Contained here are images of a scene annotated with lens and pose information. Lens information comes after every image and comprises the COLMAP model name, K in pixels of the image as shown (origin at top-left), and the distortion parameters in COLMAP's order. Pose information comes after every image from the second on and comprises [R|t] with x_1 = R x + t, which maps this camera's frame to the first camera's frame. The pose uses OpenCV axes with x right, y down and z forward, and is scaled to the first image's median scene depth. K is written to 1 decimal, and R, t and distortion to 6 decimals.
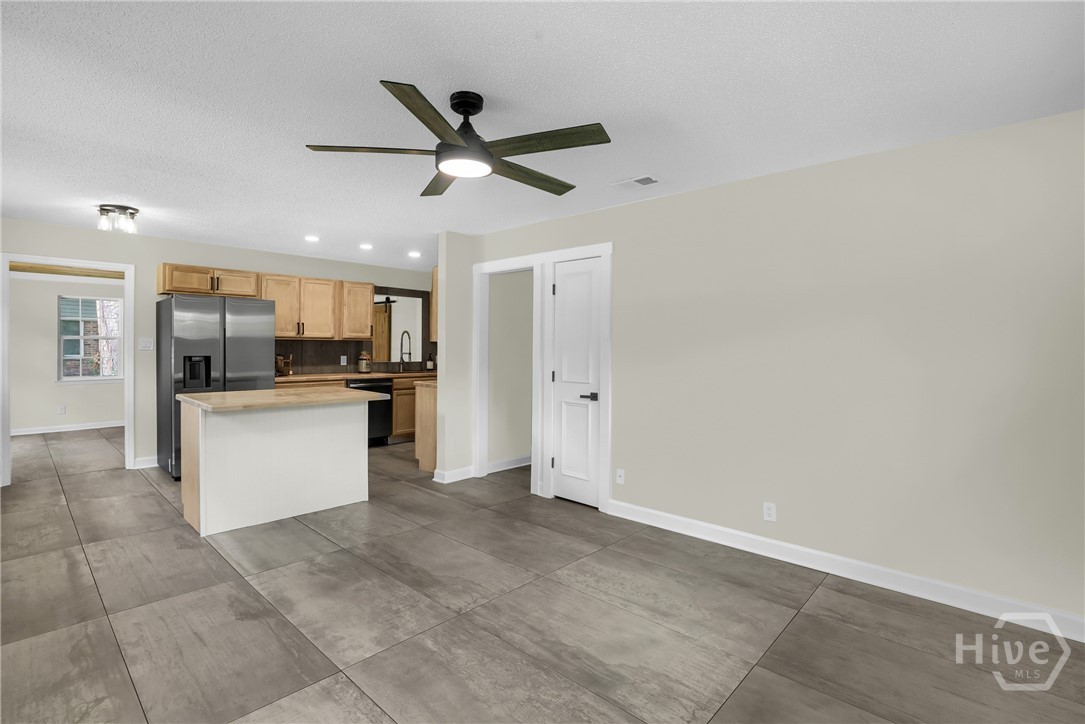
lens RADIAL K [[512.3, 0, 543.0], [0, 512.3, 351.0], [0, 0, 1]] dist [-0.054868, 0.017839]
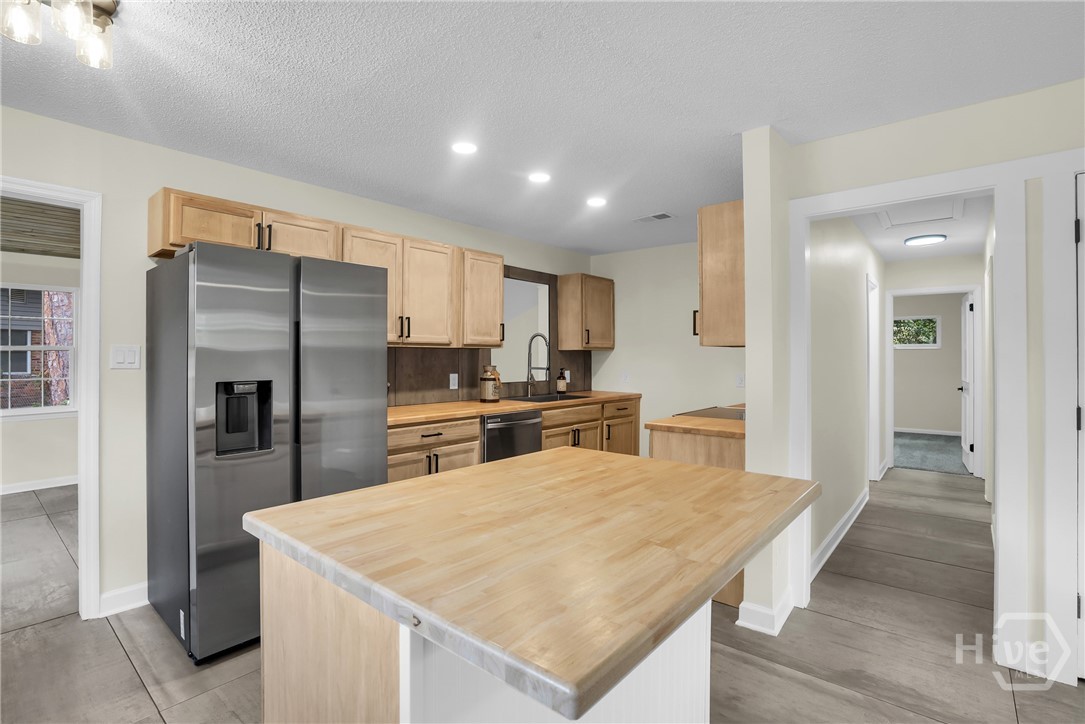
lens RADIAL K [[512.3, 0, 543.0], [0, 512.3, 351.0], [0, 0, 1]] dist [-0.054868, 0.017839]
pose [[0.998795, -0.008882, 0.048271, -0.433028], [0.009860, 0.999750, -0.020066, -0.006045], [-0.048081, 0.020518, 0.998633, 0.520801]]
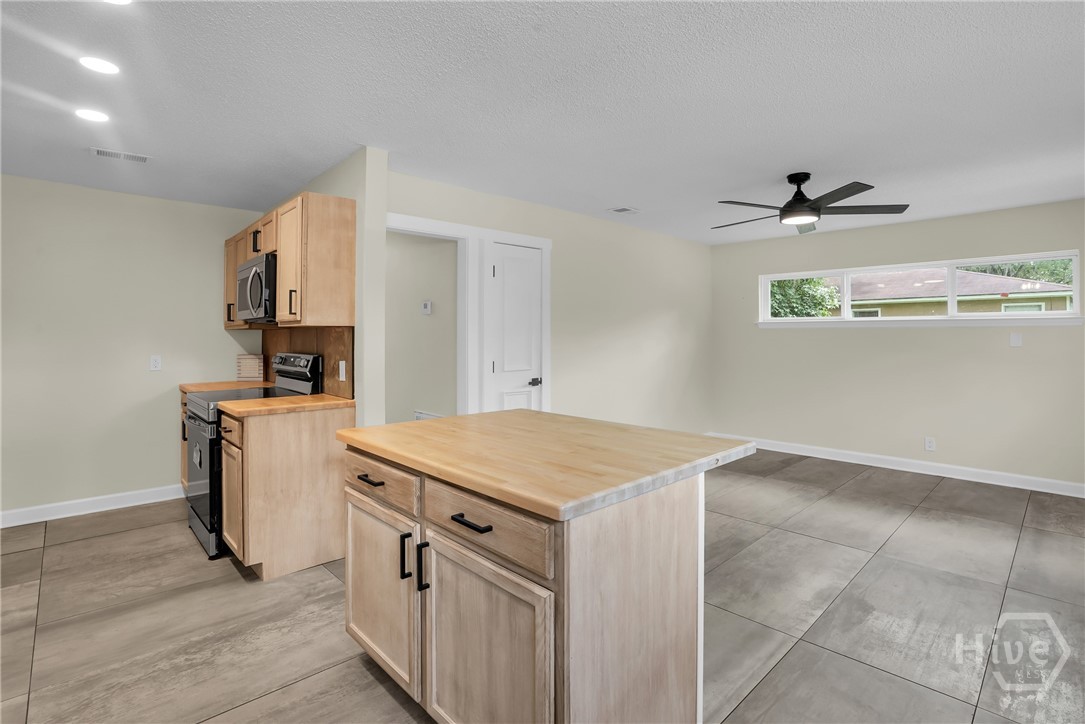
lens RADIAL K [[521.3, 0, 546.2], [0, 521.3, 325.2], [0, 0, 1]] dist [-0.053248, 0.017291]
pose [[0.059363, 0.010823, 0.998178, -0.803913], [0.009958, 0.999885, -0.011434, -0.012037], [-0.998187, 0.010619, 0.059248, 0.765280]]
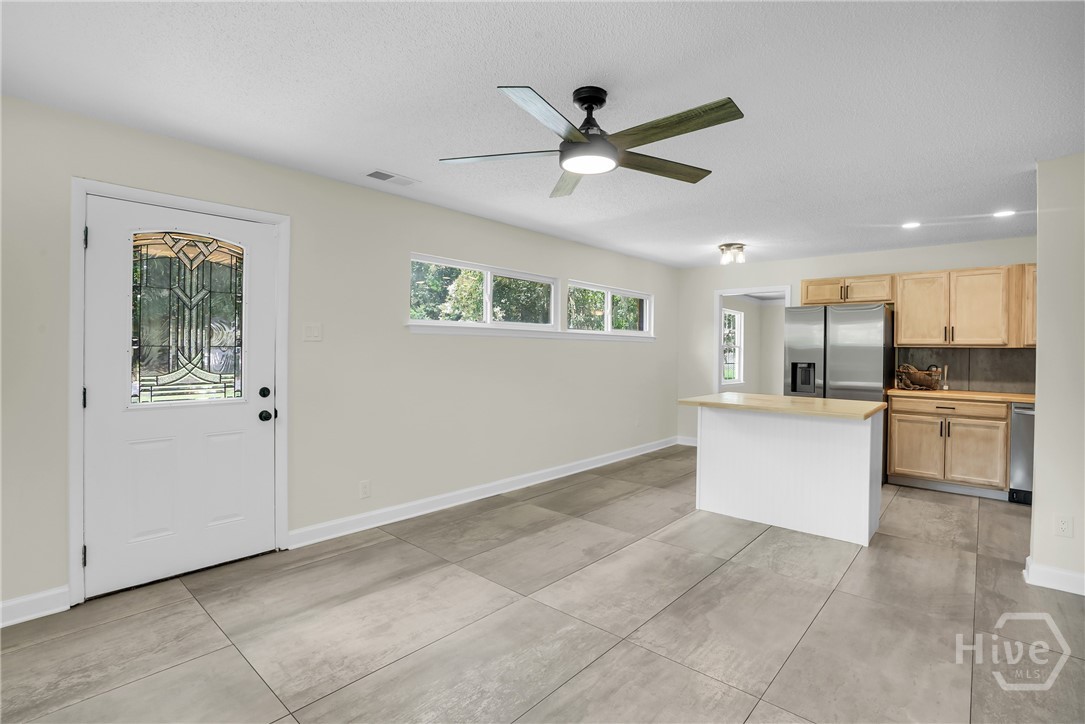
lens RADIAL K [[512.3, 0, 543.0], [0, 512.3, 351.0], [0, 0, 1]] dist [-0.054868, 0.017839]
pose [[0.021691, -0.005682, -0.999749, 0.373034], [-0.022663, 0.999724, -0.006173, 0.003744], [0.999508, 0.022791, 0.021557, 0.407880]]
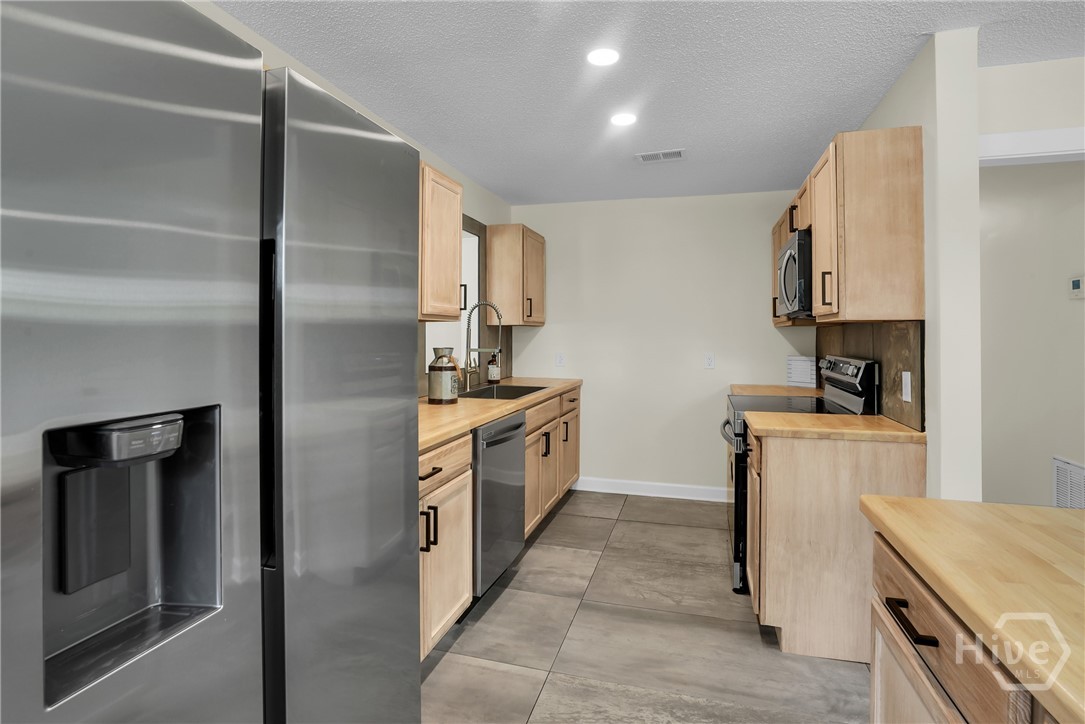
lens RADIAL K [[530.4, 0, 545.4], [0, 530.4, 330.6], [0, 0, 1]] dist [-0.052861, 0.019222]
pose [[0.891155, -0.006511, 0.453652, -0.641784], [0.012488, 0.999870, -0.010182, -0.011170], [-0.453527, 0.014739, 0.891121, 0.806423]]
